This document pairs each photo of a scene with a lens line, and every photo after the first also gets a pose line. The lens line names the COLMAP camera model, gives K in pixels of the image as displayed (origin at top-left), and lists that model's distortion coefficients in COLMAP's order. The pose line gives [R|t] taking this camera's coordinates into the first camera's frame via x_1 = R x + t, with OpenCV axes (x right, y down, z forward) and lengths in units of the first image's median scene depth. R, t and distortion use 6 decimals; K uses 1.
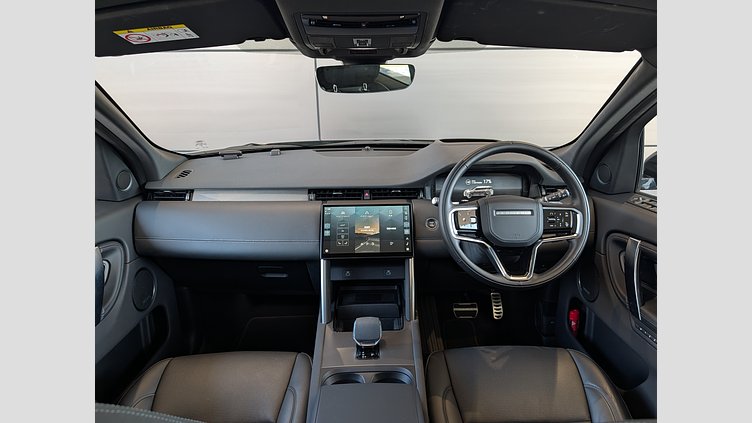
lens RADIAL K [[483.2, 0, 376.0], [0, 483.2, 211.5], [0, 0, 1]] dist [-0.002114, -0.000578]
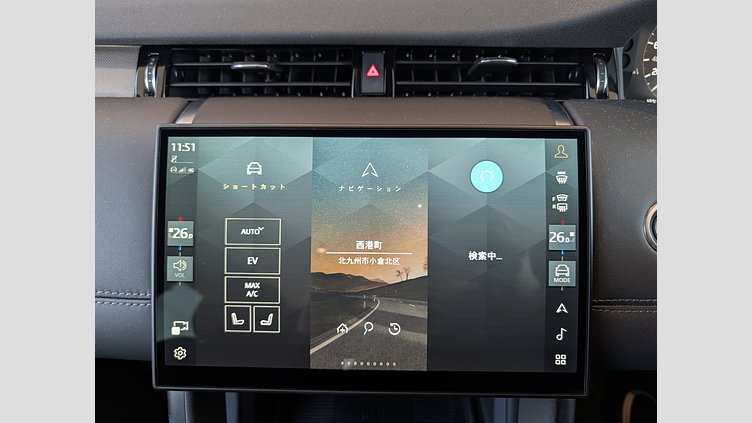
lens RADIAL K [[483.2, 0, 376.0], [0, 483.2, 211.5], [0, 0, 1]] dist [-0.002114, -0.000578]
pose [[0.999291, 0.024544, -0.028545, -0.009461], [-0.015409, 0.958490, 0.284711, -0.040201], [0.034348, -0.284069, 0.958188, 0.799907]]
